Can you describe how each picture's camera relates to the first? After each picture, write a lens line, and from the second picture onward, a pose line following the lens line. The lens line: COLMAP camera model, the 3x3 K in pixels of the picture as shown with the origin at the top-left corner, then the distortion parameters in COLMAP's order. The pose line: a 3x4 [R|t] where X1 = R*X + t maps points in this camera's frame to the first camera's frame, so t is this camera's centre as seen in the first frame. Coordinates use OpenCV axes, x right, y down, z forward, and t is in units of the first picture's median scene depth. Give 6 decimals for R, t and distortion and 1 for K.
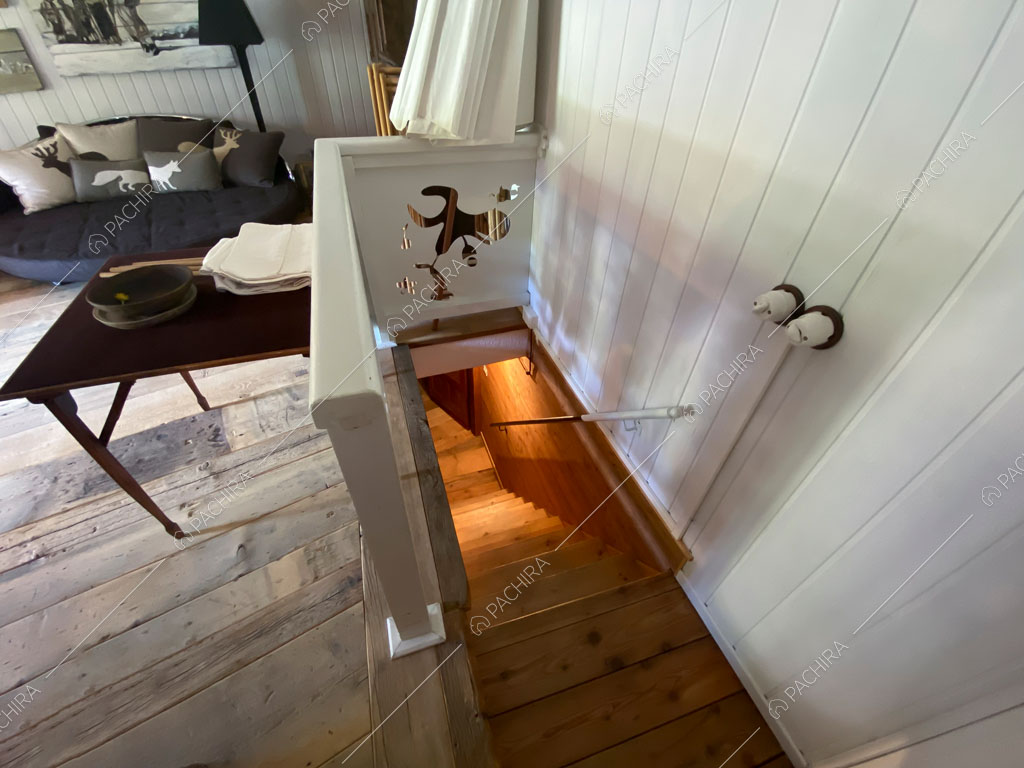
lens RADIAL K [[413.8, 0, 512.0], [0, 413.8, 384.0], [0, 0, 1]] dist [0.001333, -0.009304]
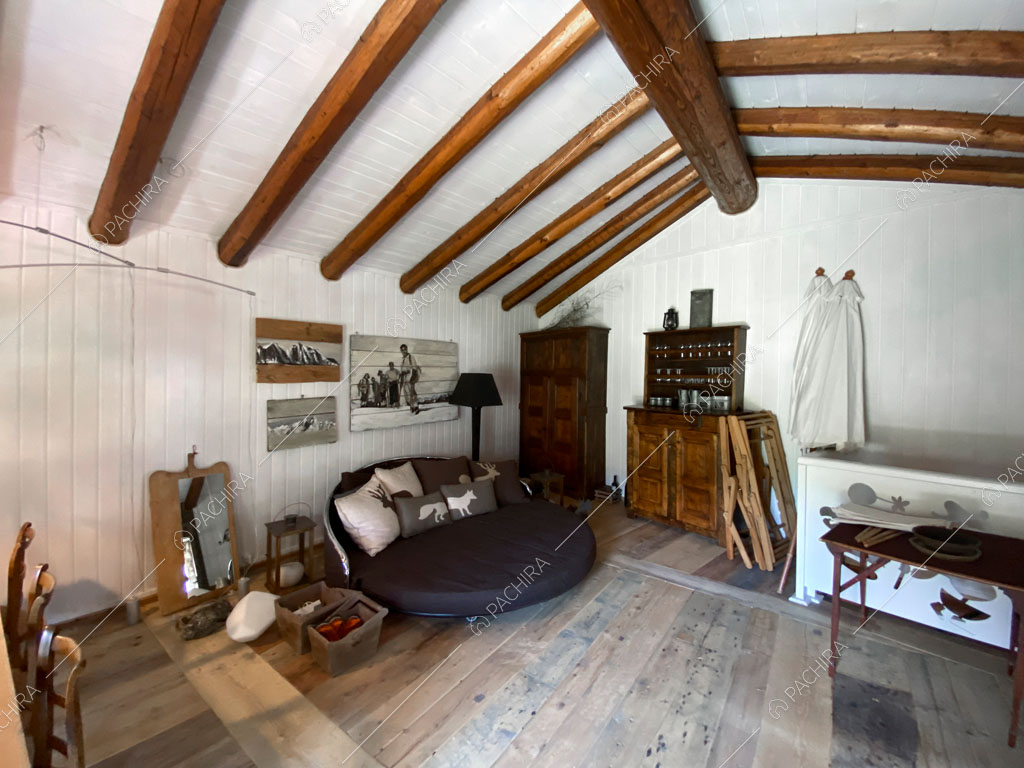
lens RADIAL K [[413.8, 0, 512.0], [0, 413.8, 384.0], [0, 0, 1]] dist [0.001333, -0.009304]
pose [[0.929089, -0.032693, 0.368409, -1.126631], [0.262071, 0.761068, -0.593376, -0.059072], [-0.260986, 0.647848, 0.715667, -0.037943]]
